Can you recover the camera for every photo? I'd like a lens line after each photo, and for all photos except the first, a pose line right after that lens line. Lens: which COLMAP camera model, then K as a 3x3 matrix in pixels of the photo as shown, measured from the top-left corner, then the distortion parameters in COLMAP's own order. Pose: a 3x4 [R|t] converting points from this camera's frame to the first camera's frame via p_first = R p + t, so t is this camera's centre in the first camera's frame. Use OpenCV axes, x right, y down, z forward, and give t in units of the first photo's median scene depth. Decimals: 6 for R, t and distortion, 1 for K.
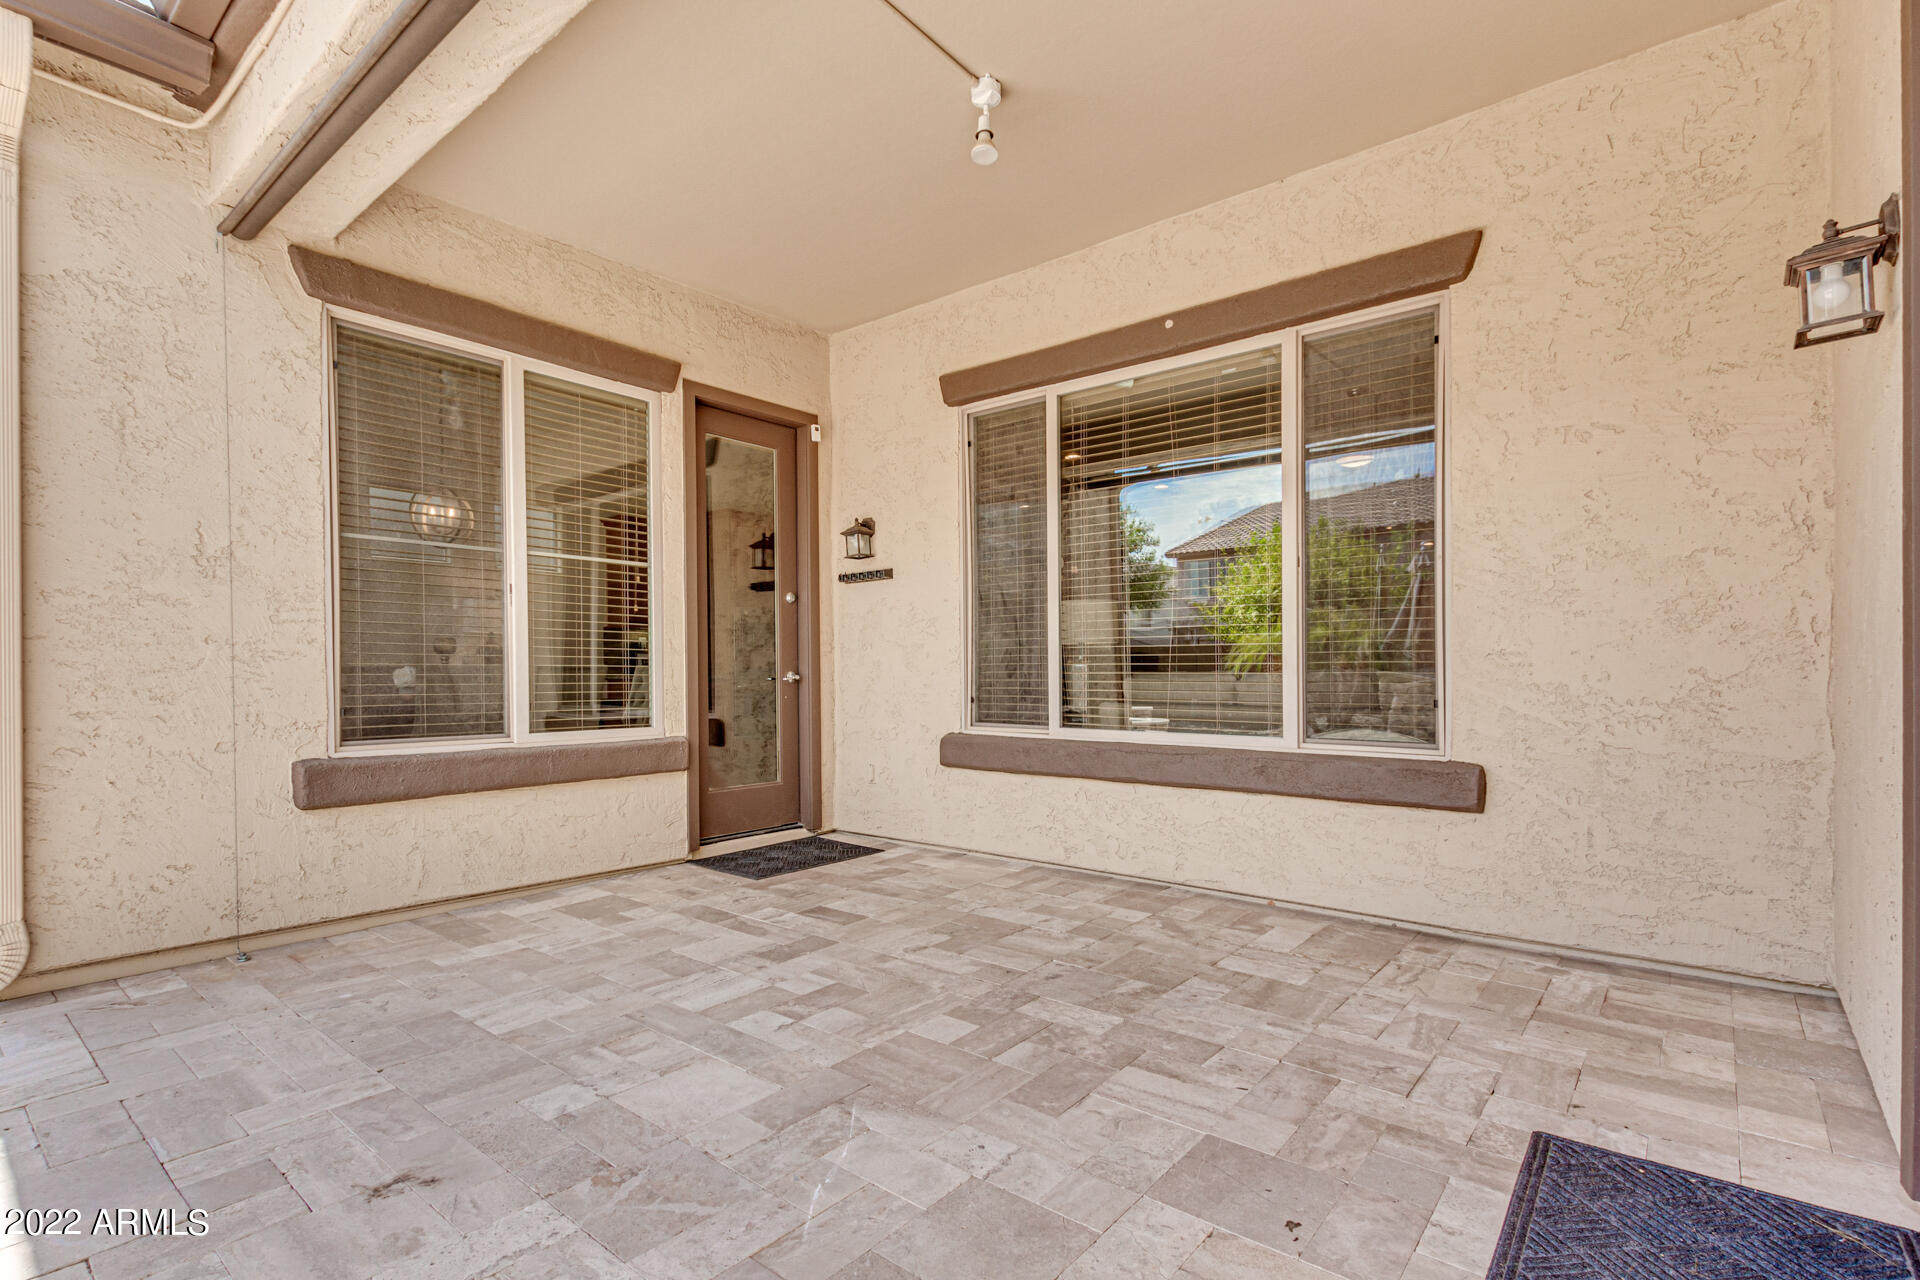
lens RADIAL K [[917.7, 0, 960.0], [0, 917.7, 640.0], [0, 0, 1]] dist [-0.001305, -0.000124]
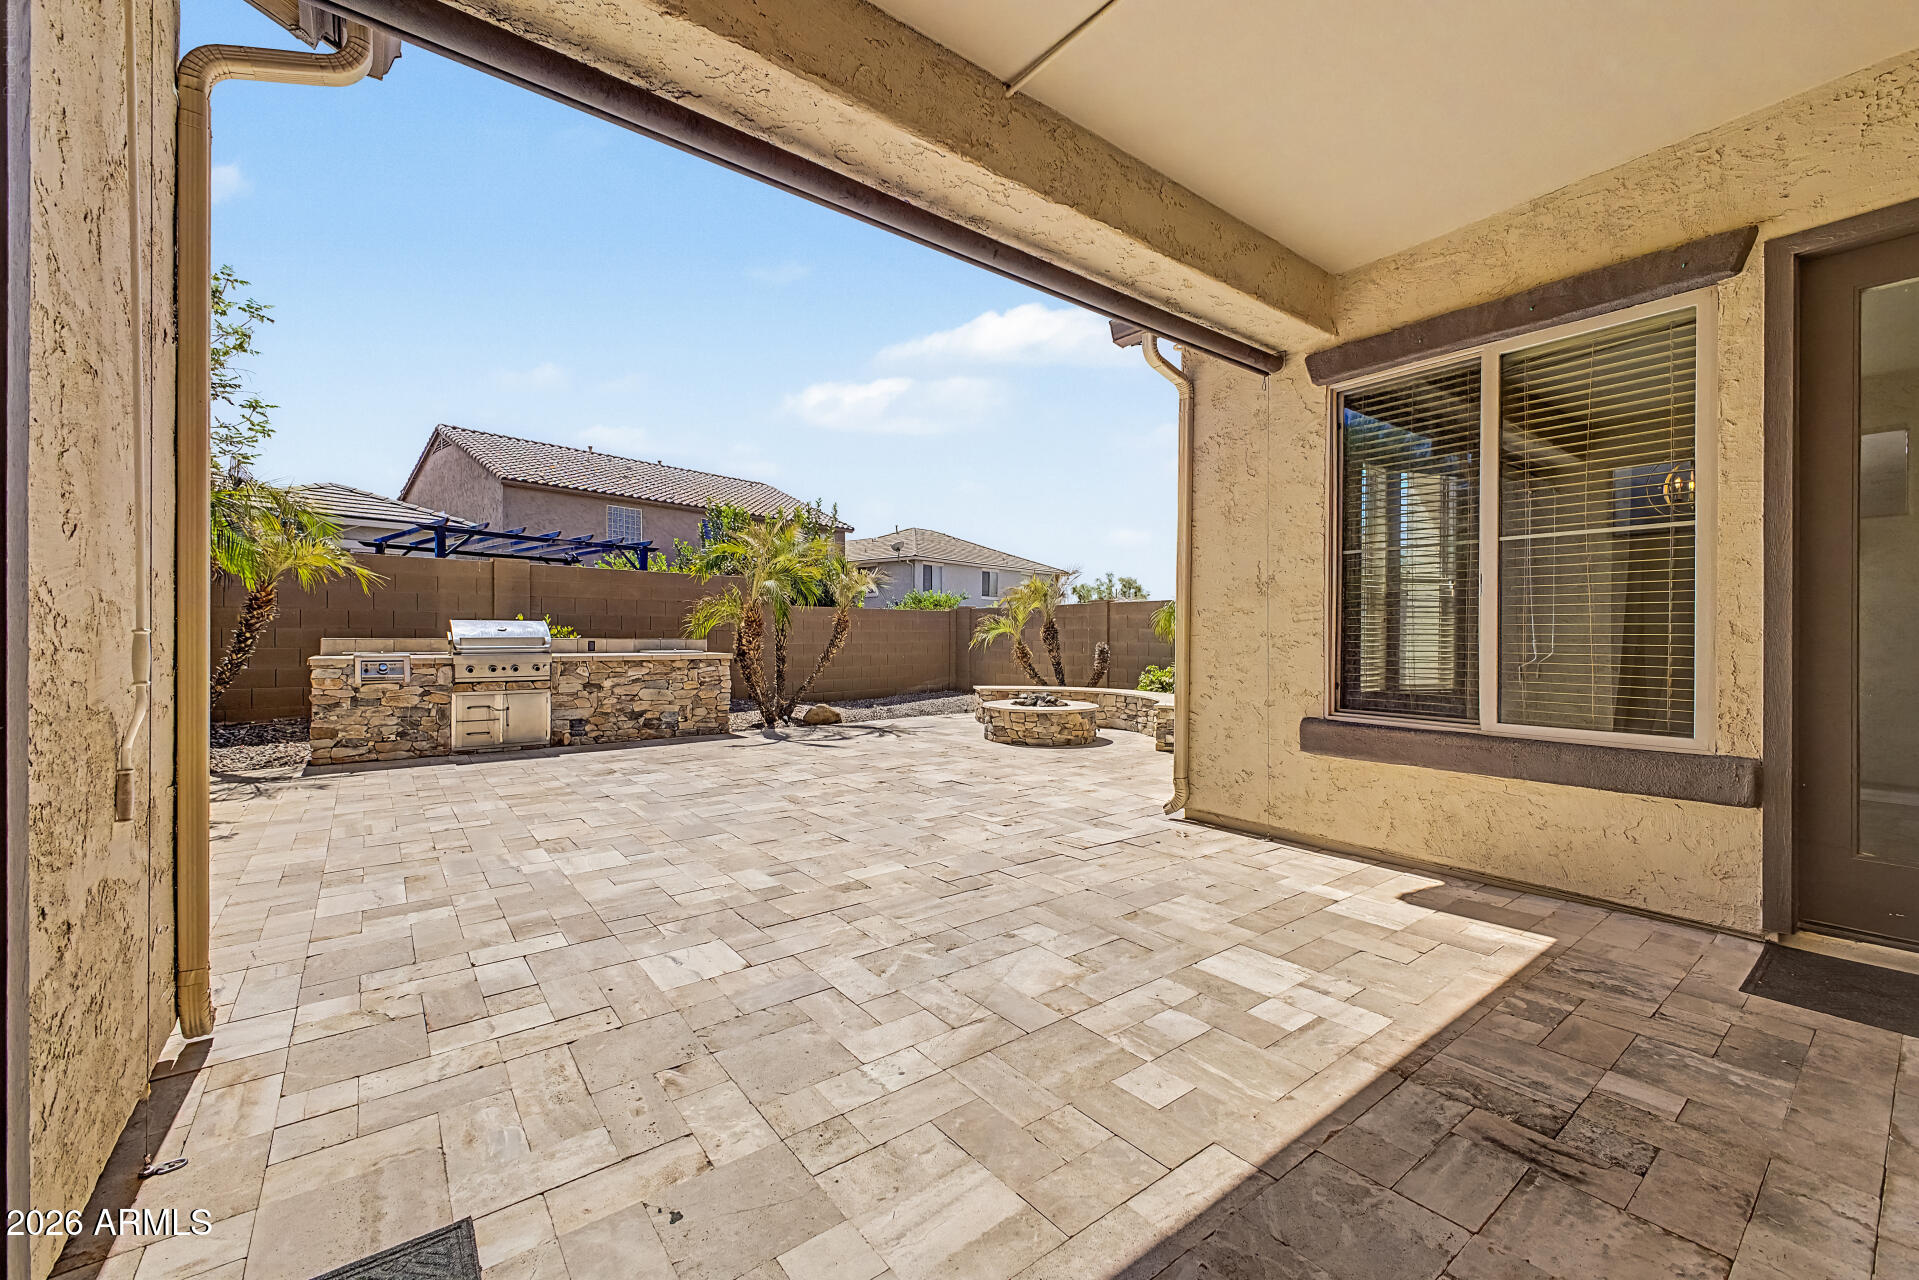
lens RADIAL K [[773.1, 0, 972.7], [0, 773.1, 631.9], [0, 0, 1]] dist [0.011484, -0.010273]
pose [[-0.238301, 0.001738, -0.971190, 0.614512], [0.032903, 0.999439, -0.006285, -0.013002], [0.970634, -0.033453, -0.238224, 0.837193]]
